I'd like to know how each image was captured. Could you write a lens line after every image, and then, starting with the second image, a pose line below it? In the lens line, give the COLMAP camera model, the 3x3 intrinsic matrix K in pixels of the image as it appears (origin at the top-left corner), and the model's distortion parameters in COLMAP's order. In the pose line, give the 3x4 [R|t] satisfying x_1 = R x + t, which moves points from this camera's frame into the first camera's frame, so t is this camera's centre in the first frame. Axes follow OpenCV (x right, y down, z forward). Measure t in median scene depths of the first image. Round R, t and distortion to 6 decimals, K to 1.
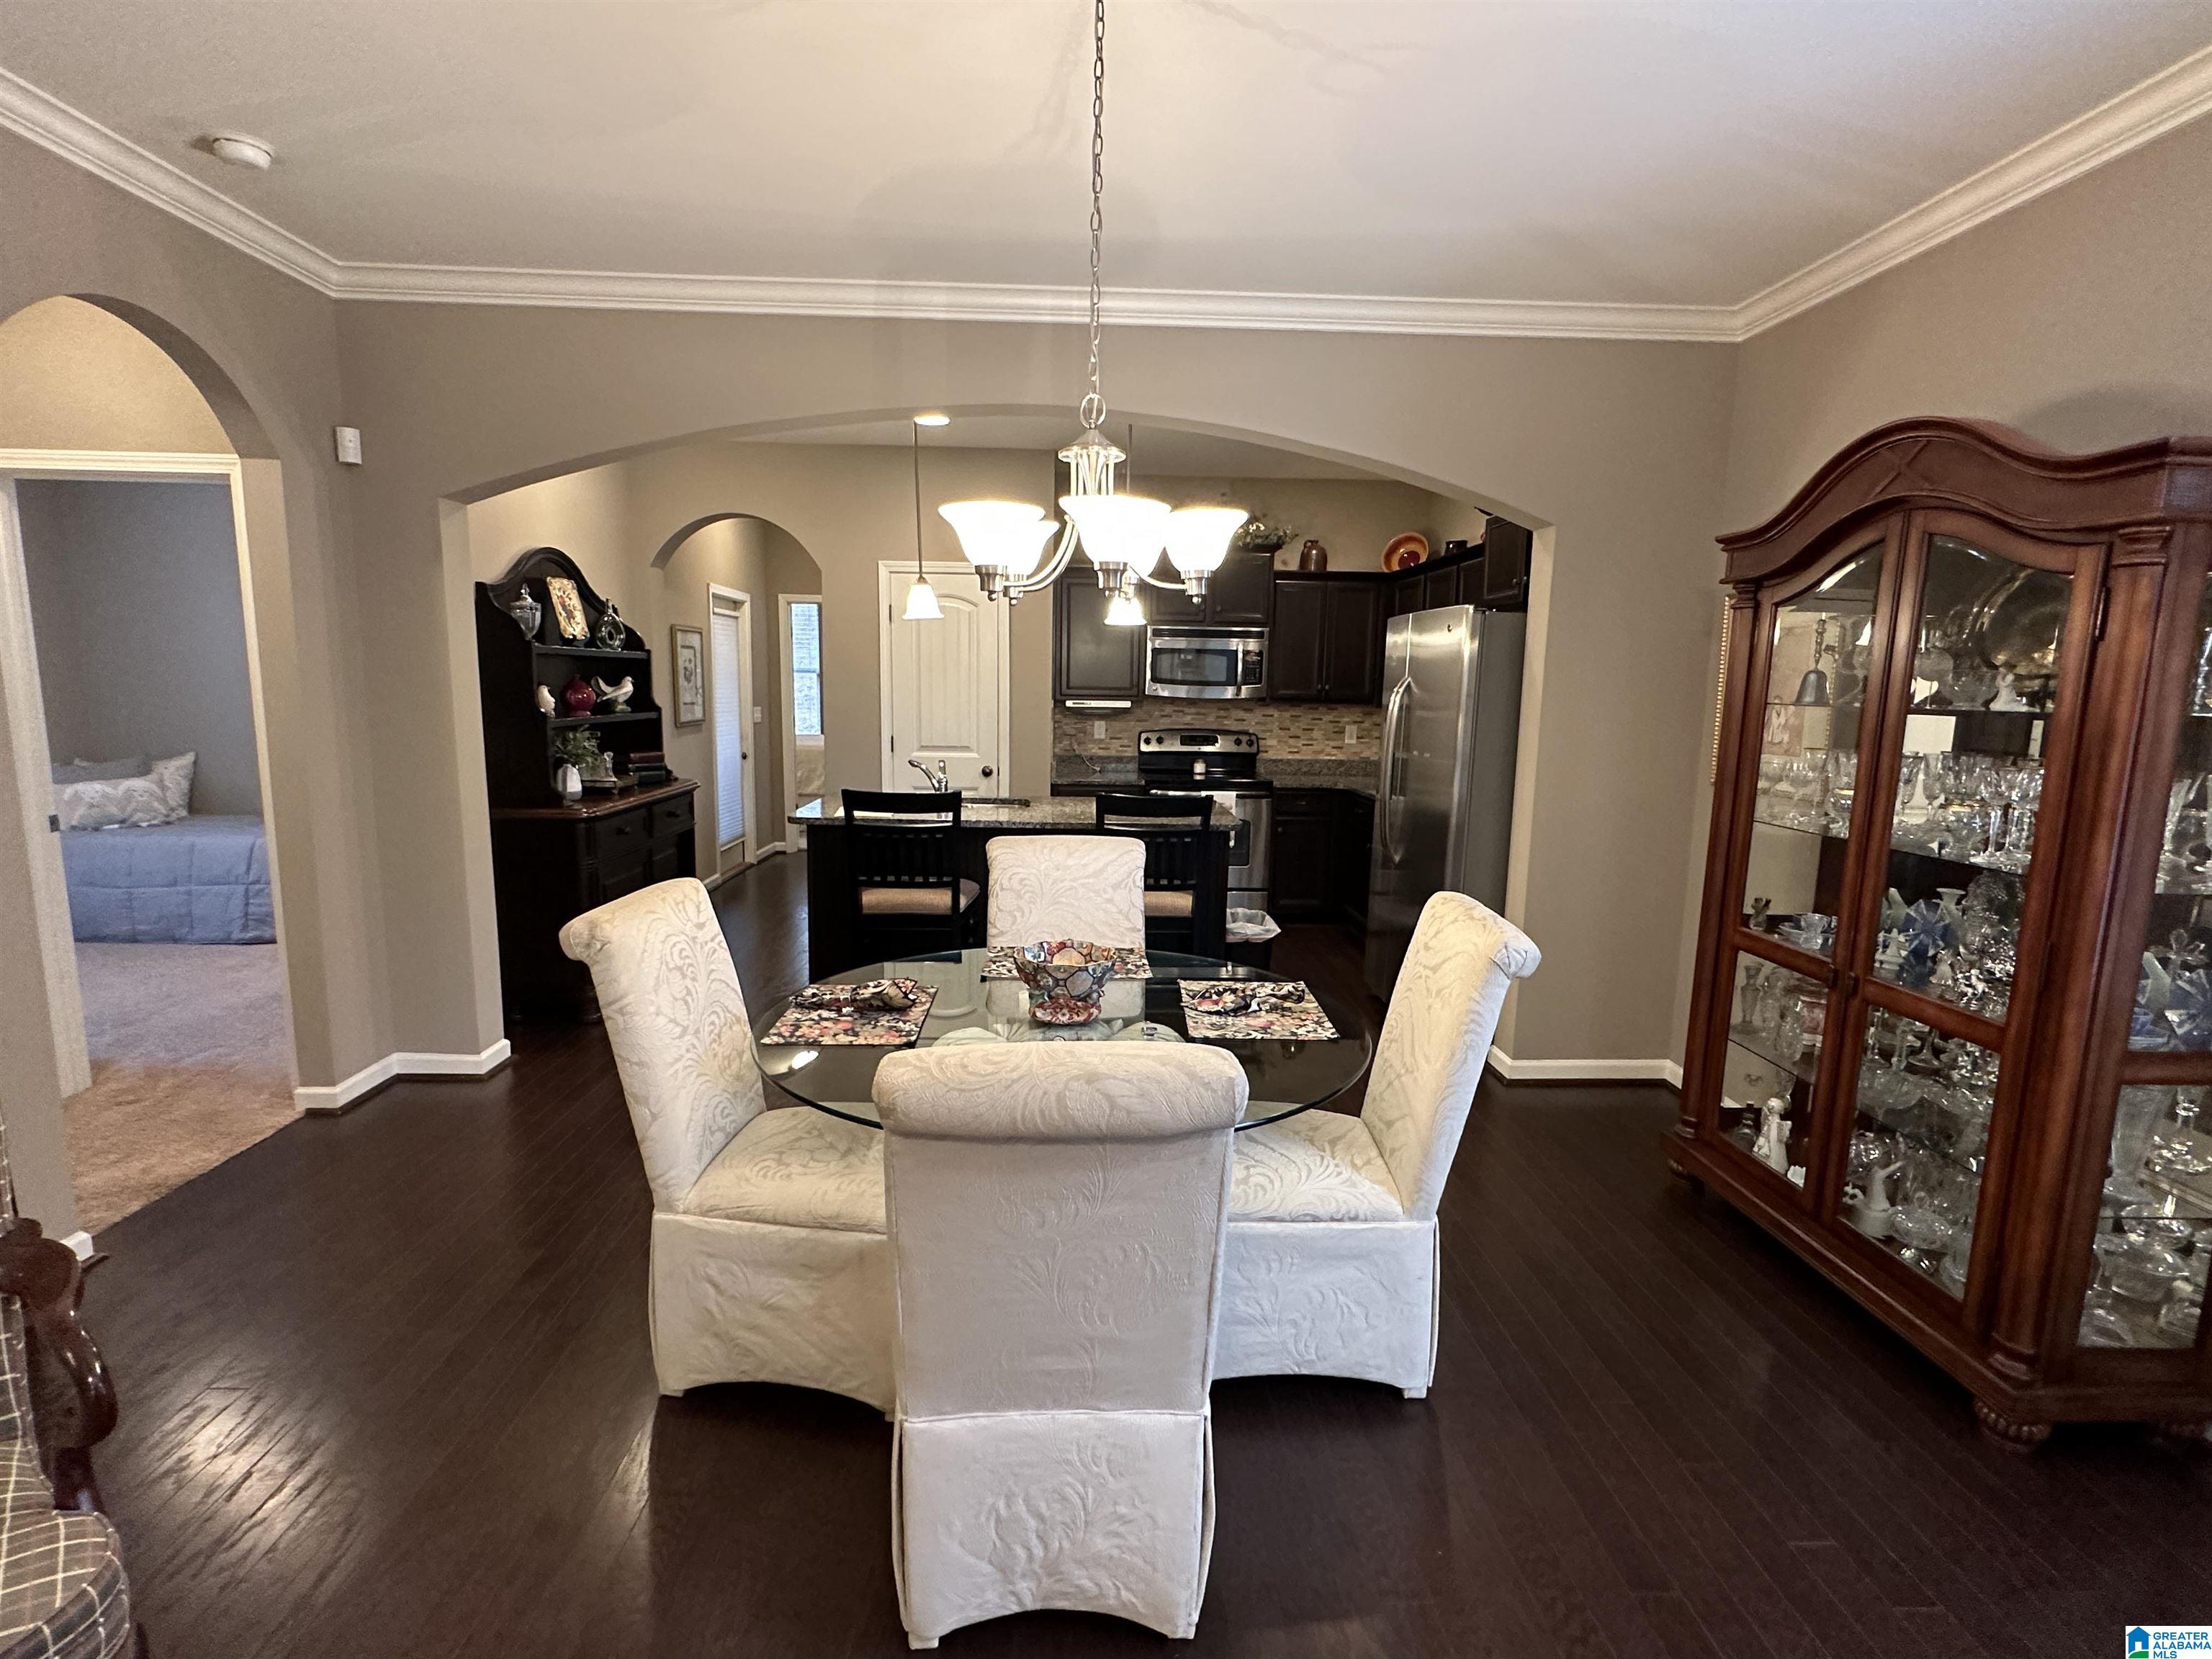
lens RADIAL K [[1055.6, 0, 1101.4], [0, 1055.6, 836.1], [0, 0, 1]] dist [-0.001144, 0.000741]
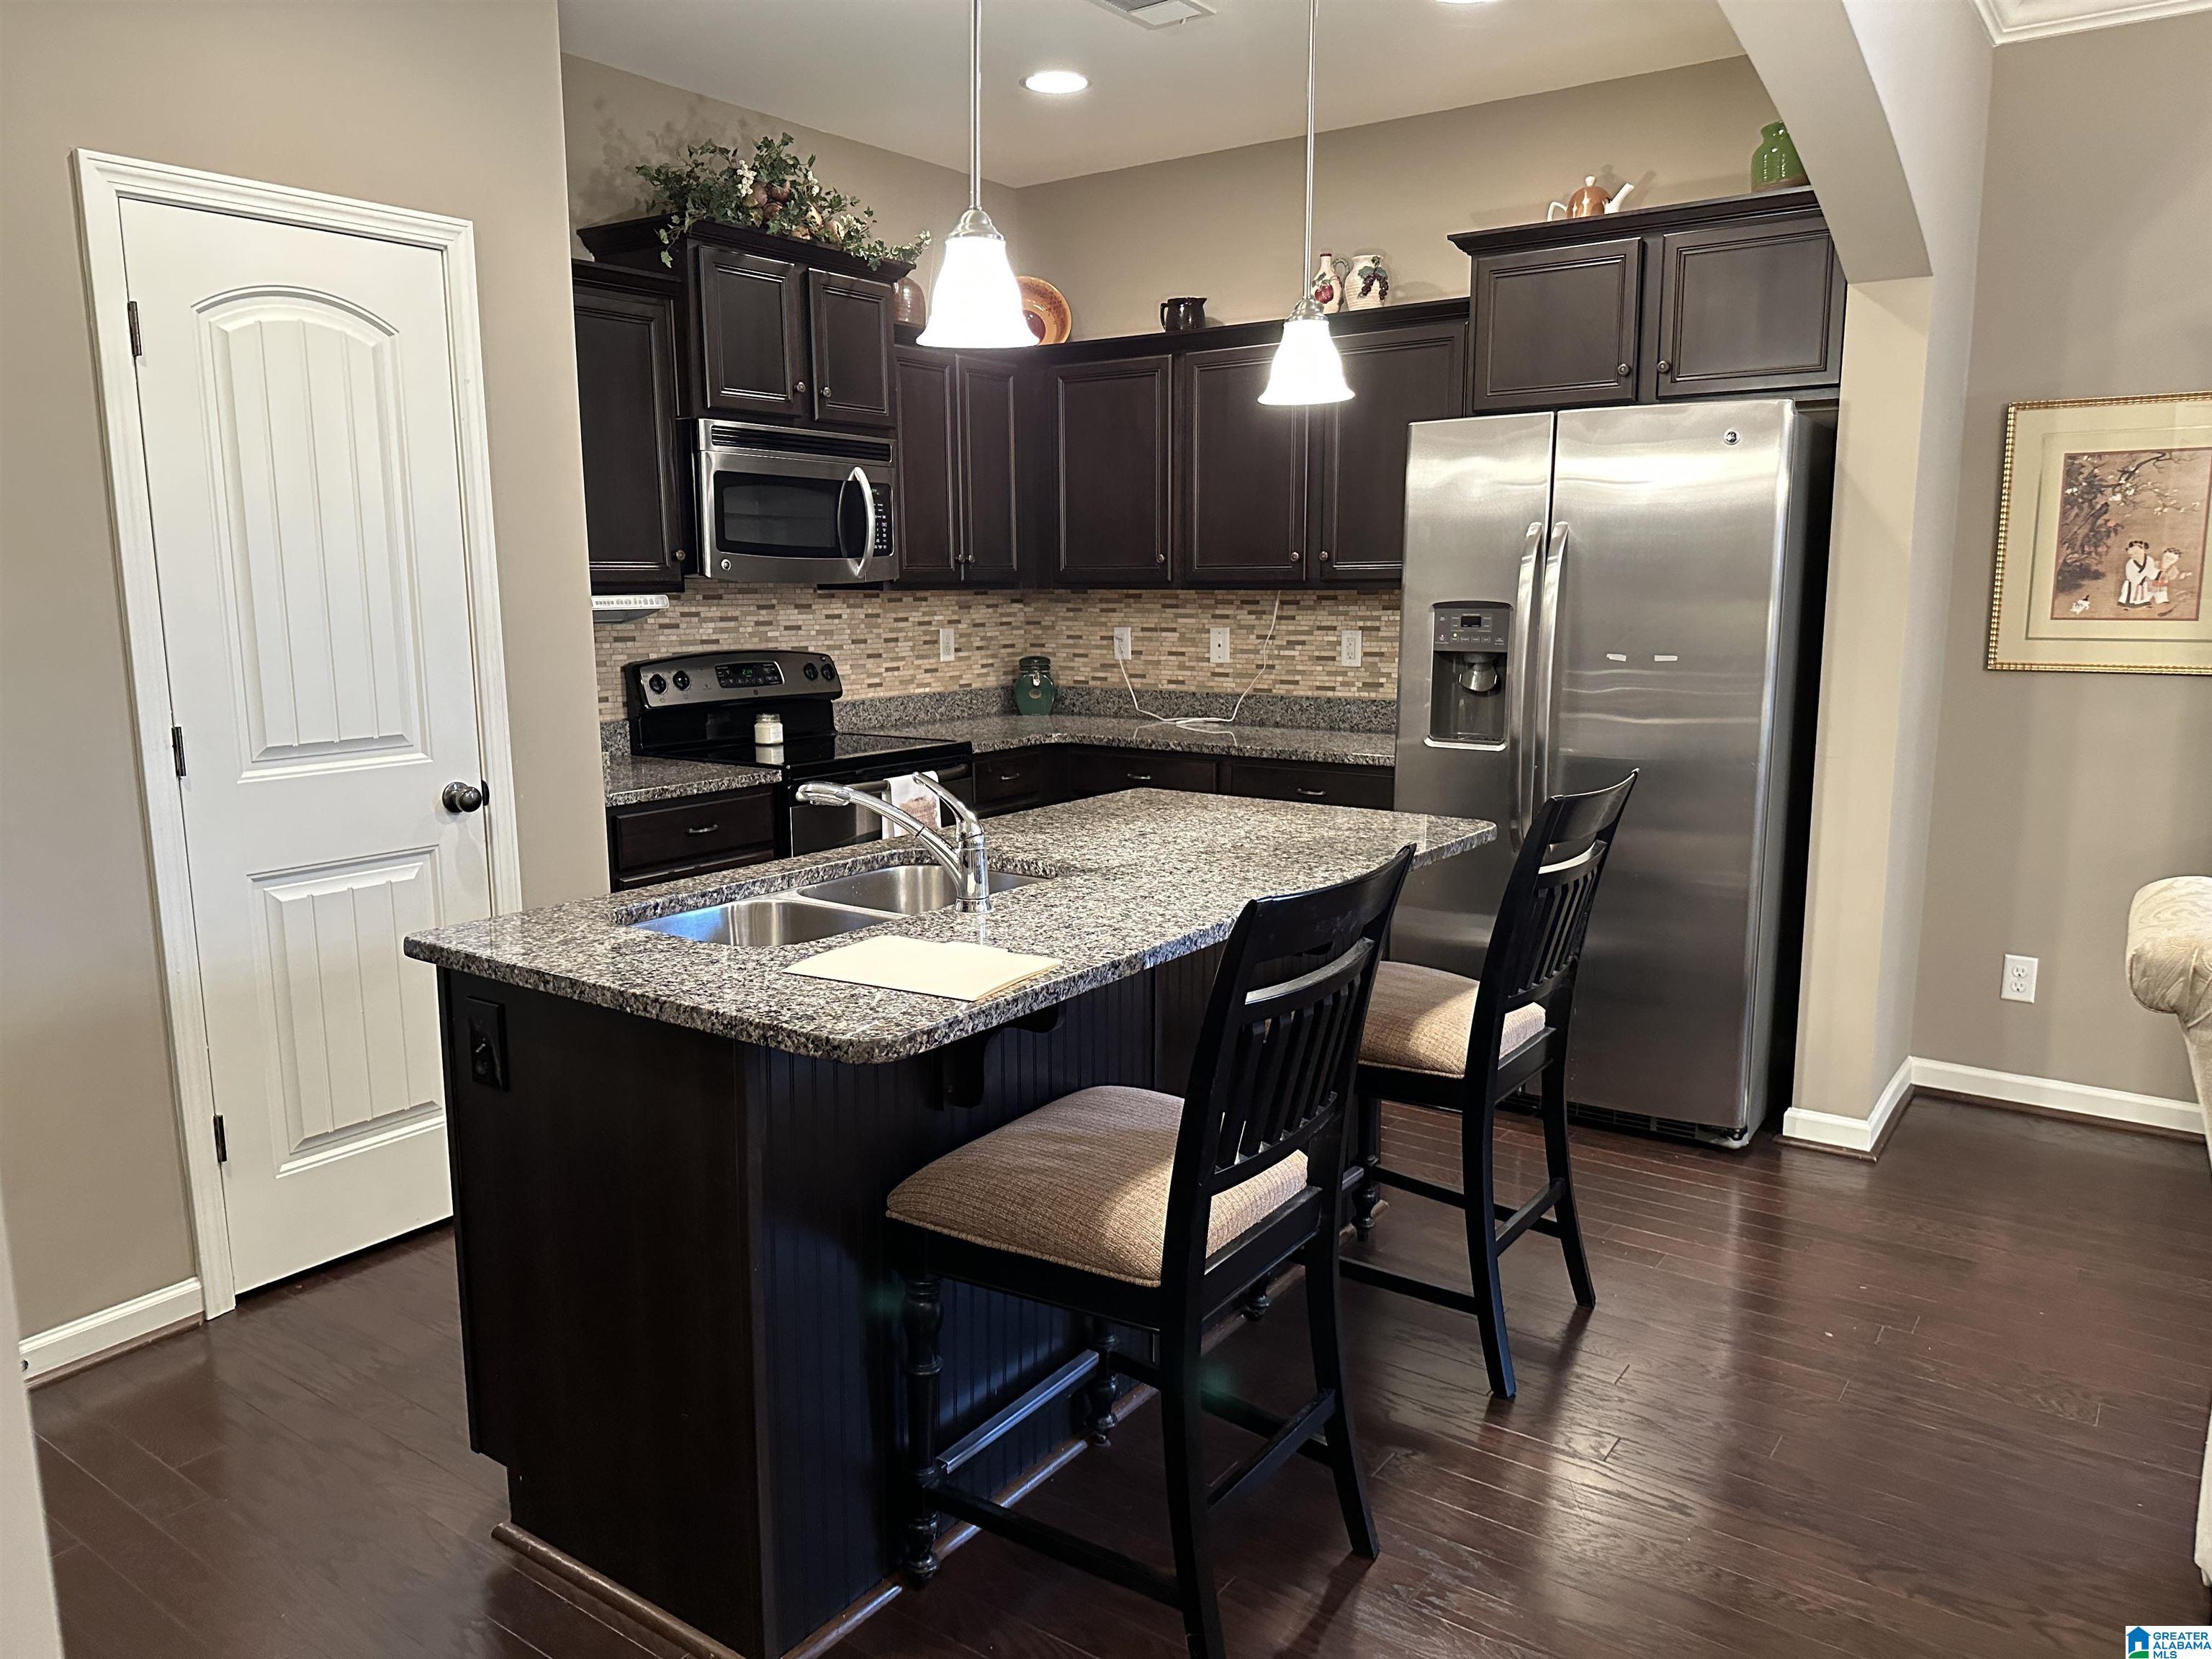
lens RADIAL K [[1558.3, 0, 1099.5], [0, 1558.3, 832.8], [0, 0, 1]] dist [0.030650, -0.037739]
pose [[0.610305, -0.150901, 0.777661, -0.417579], [0.130540, 0.987426, 0.089157, -0.072814], [-0.781337, 0.047103, 0.622330, 0.521308]]
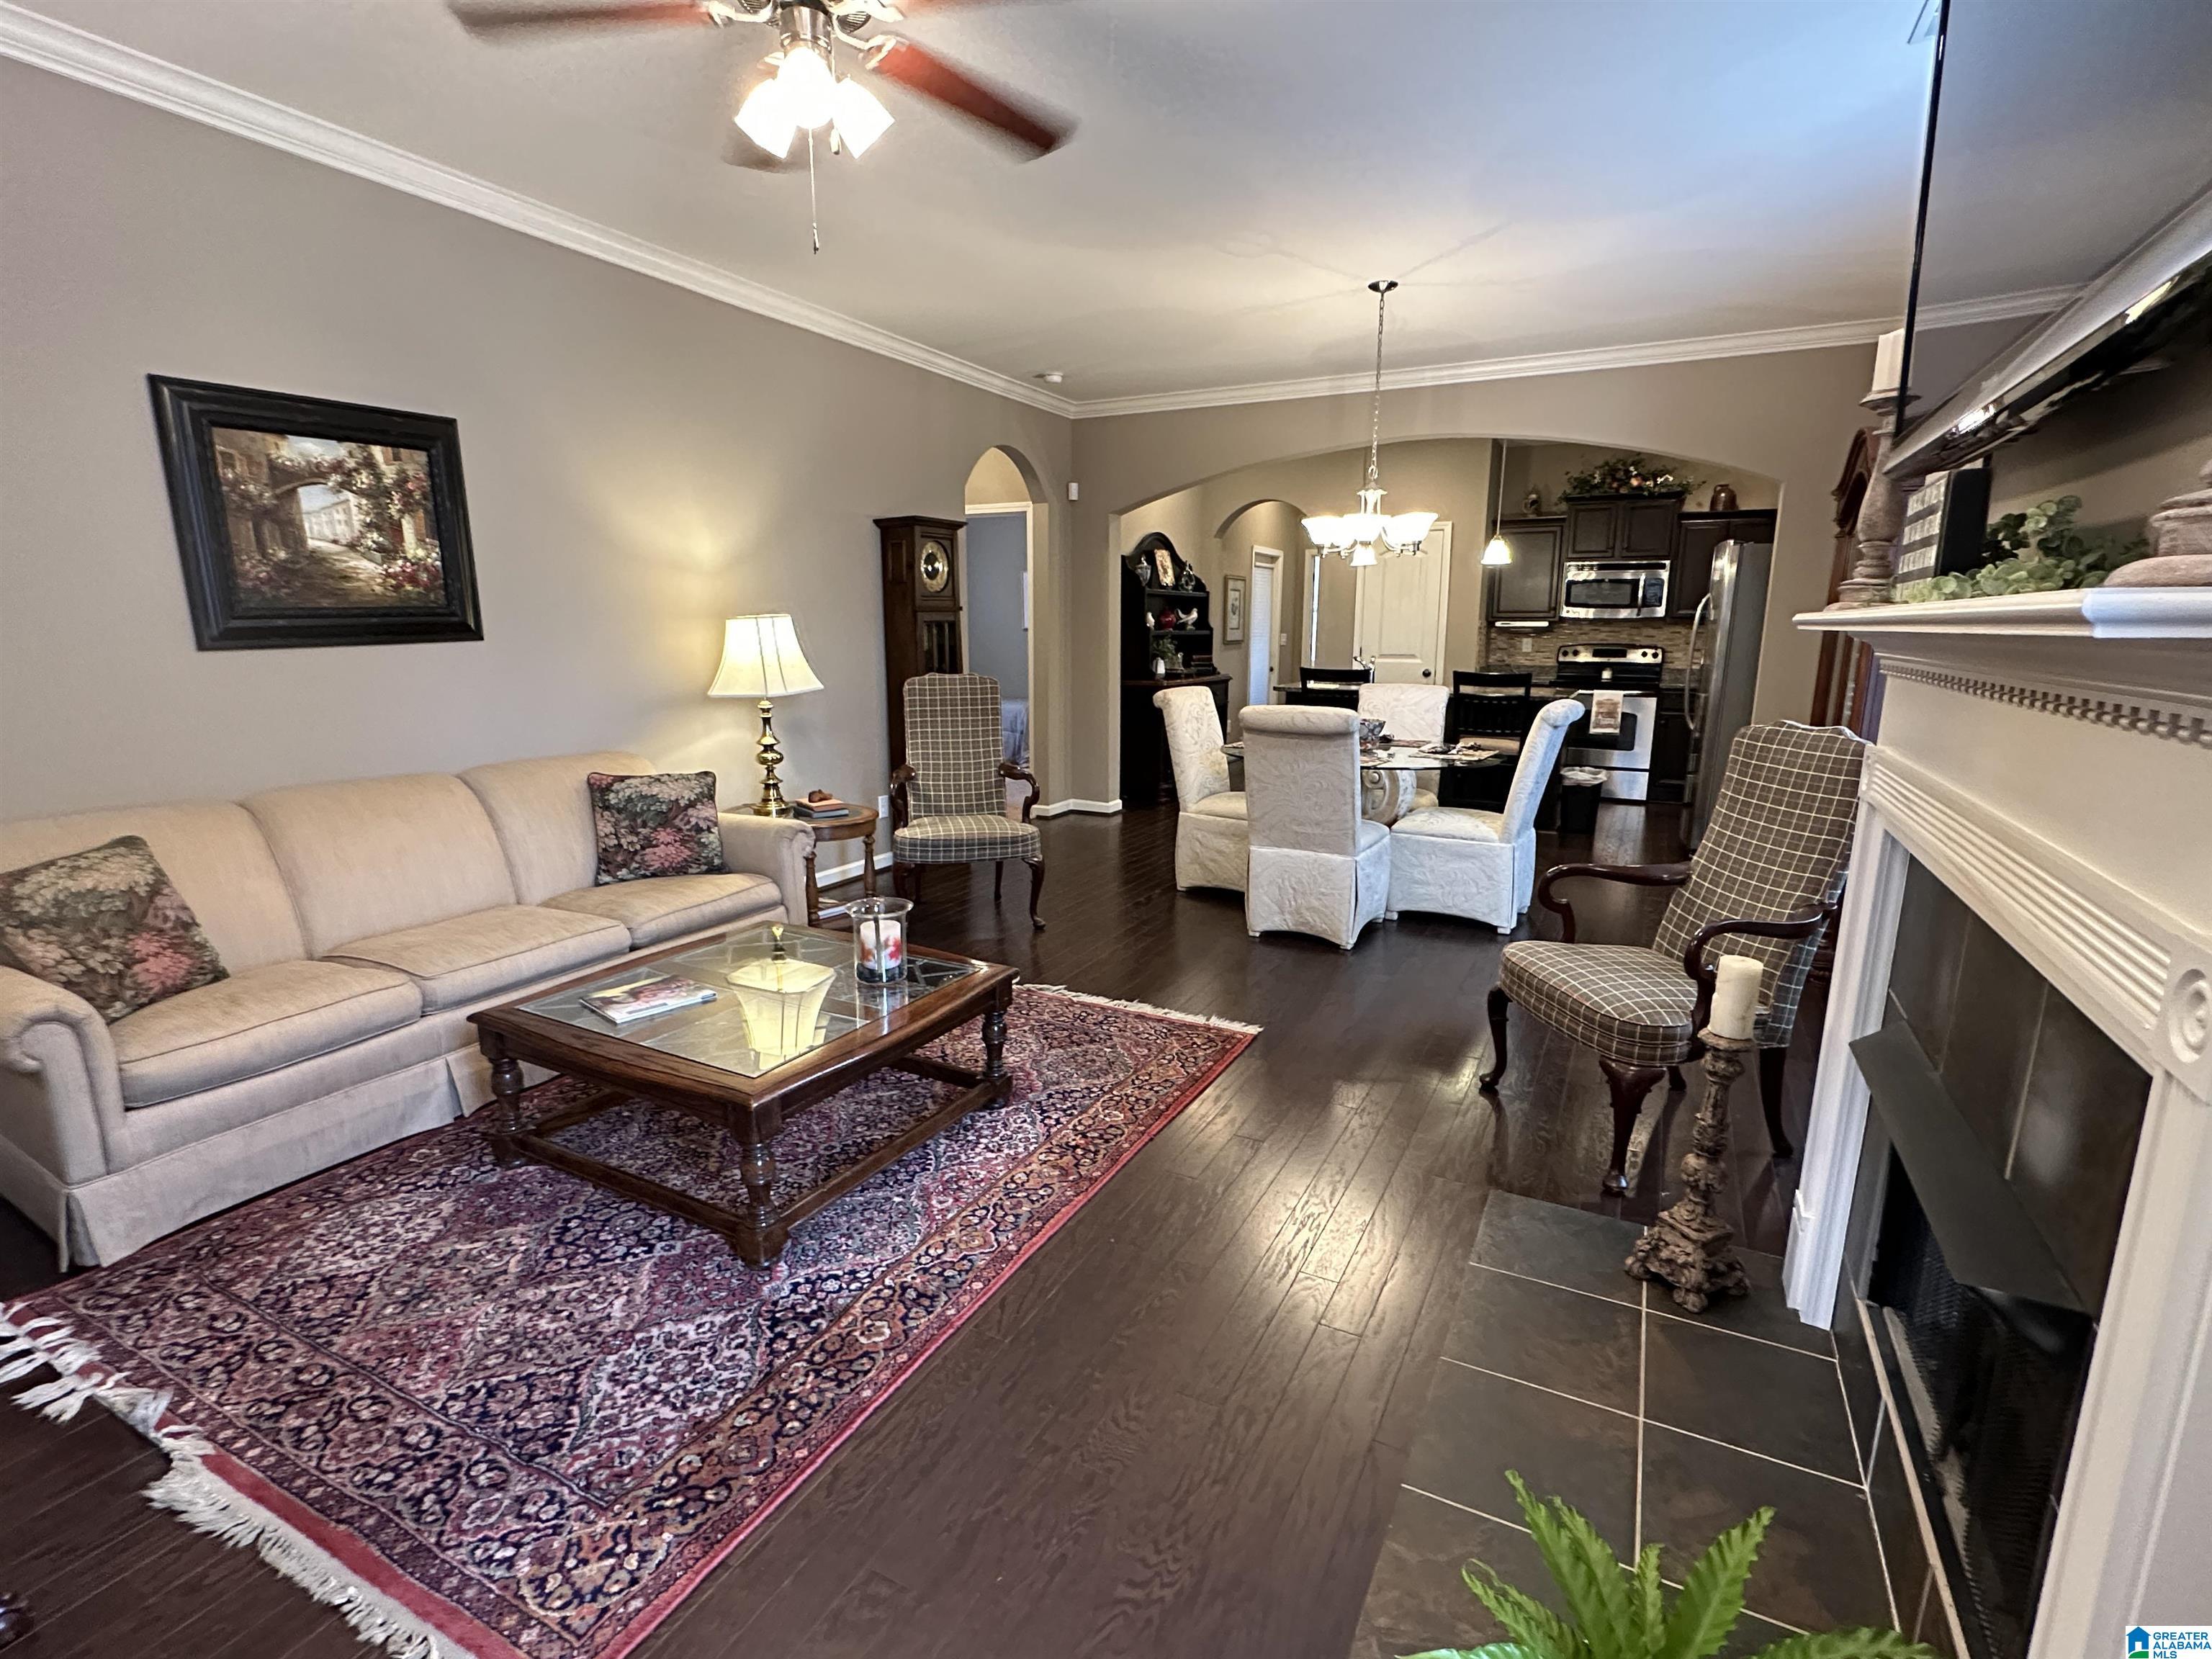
lens RADIAL K [[1055.6, 0, 1098.7], [0, 1055.6, 835.7], [0, 0, 1]] dist [-0.001144, 0.000741]
pose [[0.867042, 0.084187, -0.491072, 0.231792], [-0.060886, 0.996137, 0.063272, 0.096387], [0.494501, -0.024960, 0.868818, -0.457828]]
